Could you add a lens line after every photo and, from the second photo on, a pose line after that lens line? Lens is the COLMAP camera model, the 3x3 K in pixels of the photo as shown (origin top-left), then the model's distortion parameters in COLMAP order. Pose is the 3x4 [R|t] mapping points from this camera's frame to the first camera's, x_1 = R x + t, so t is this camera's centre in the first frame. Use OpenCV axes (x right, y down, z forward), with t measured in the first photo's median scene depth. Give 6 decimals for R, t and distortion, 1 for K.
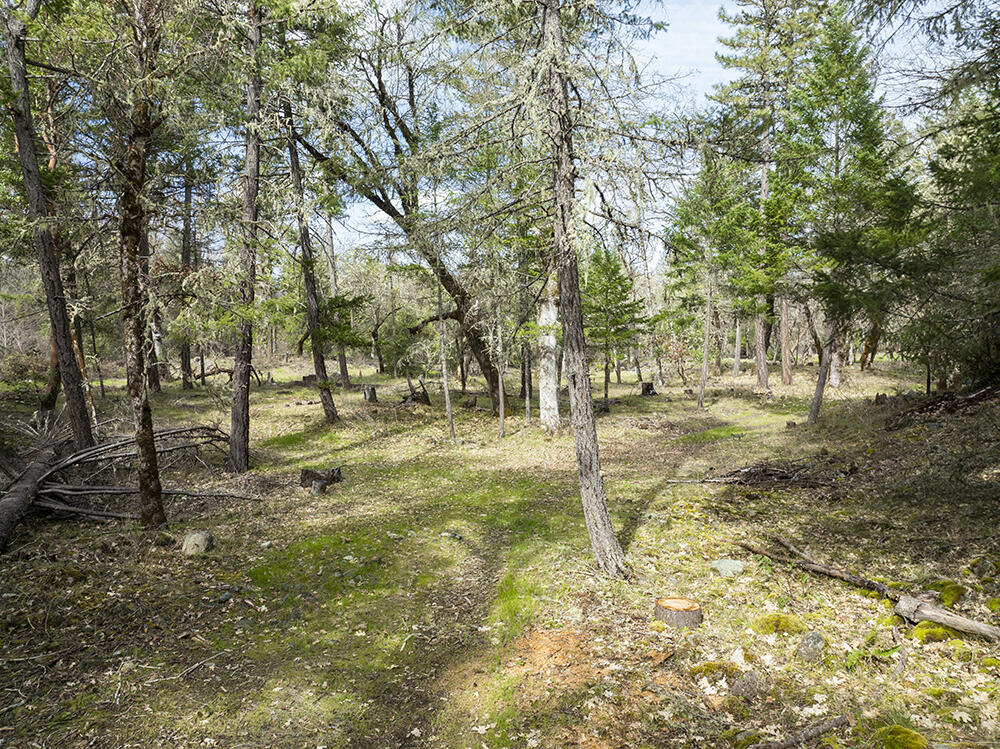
lens RADIAL K [[718.1, 0, 498.0], [0, 718.1, 376.7], [0, 0, 1]] dist [-0.056802, 0.049558]
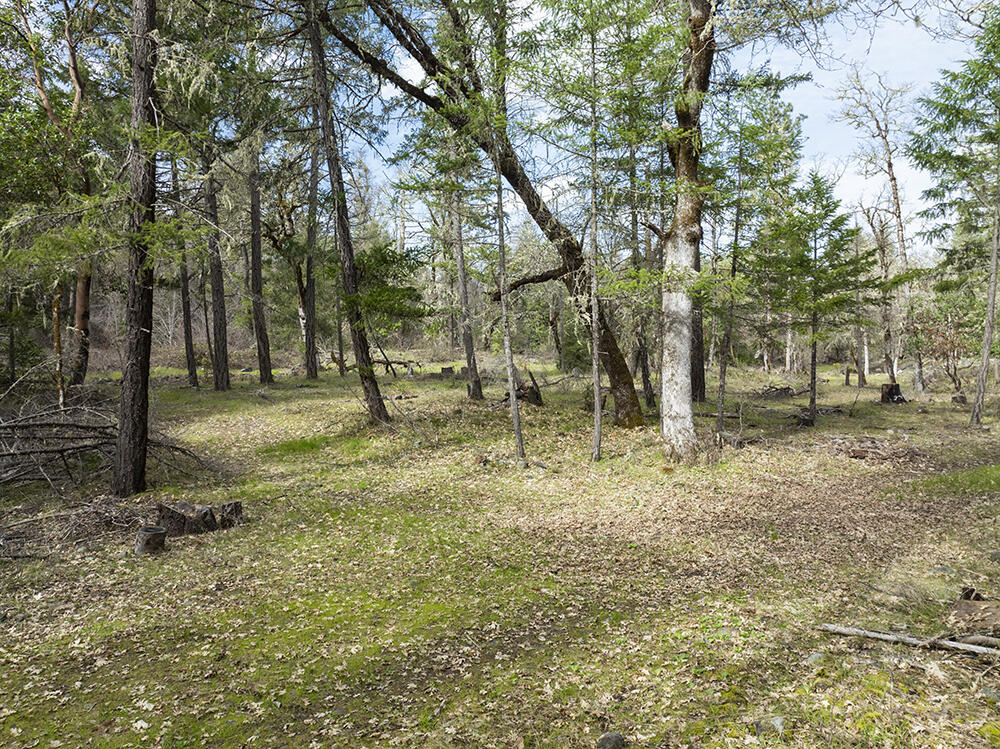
lens RADIAL K [[710.5, 0, 483.4], [0, 710.5, 376.5], [0, 0, 1]] dist [-0.043810, 0.001844]
pose [[0.936674, 0.021162, -0.349563, 0.141143], [-0.021888, 0.999759, 0.001872, 0.014763], [0.349519, 0.005898, 0.936911, 0.434861]]
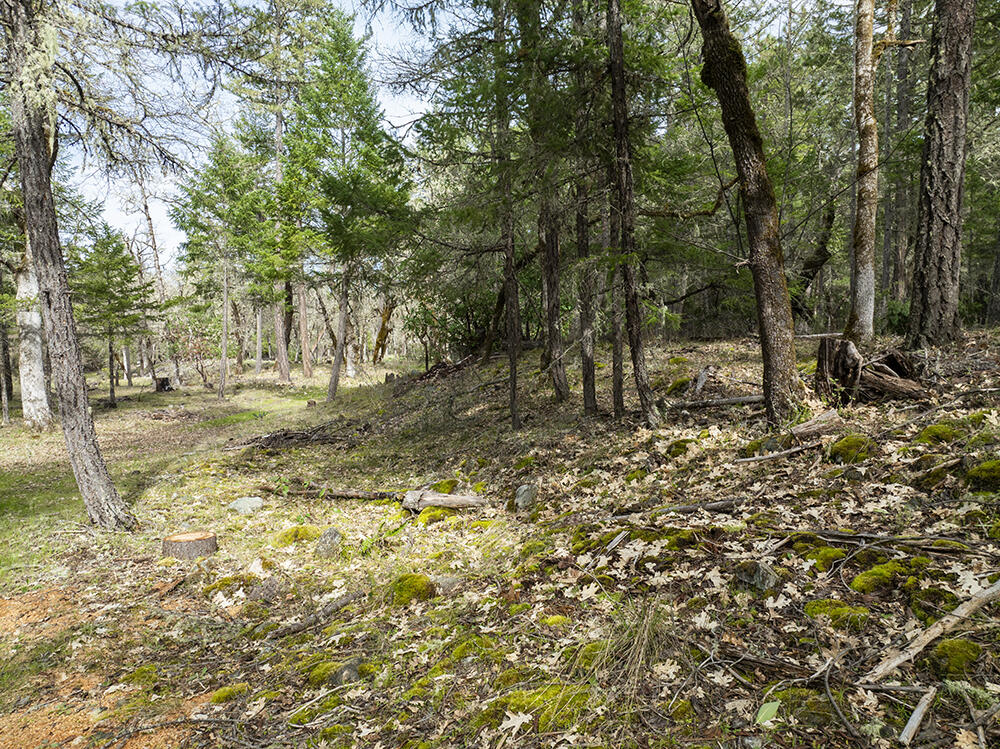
lens RADIAL K [[718.1, 0, 498.0], [0, 718.1, 376.7], [0, 0, 1]] dist [-0.056802, 0.049558]
pose [[0.799787, -0.035317, 0.599244, 0.011172], [0.043870, 0.999037, 0.000327, 0.045273], [-0.598679, 0.026028, 0.800566, 0.013620]]
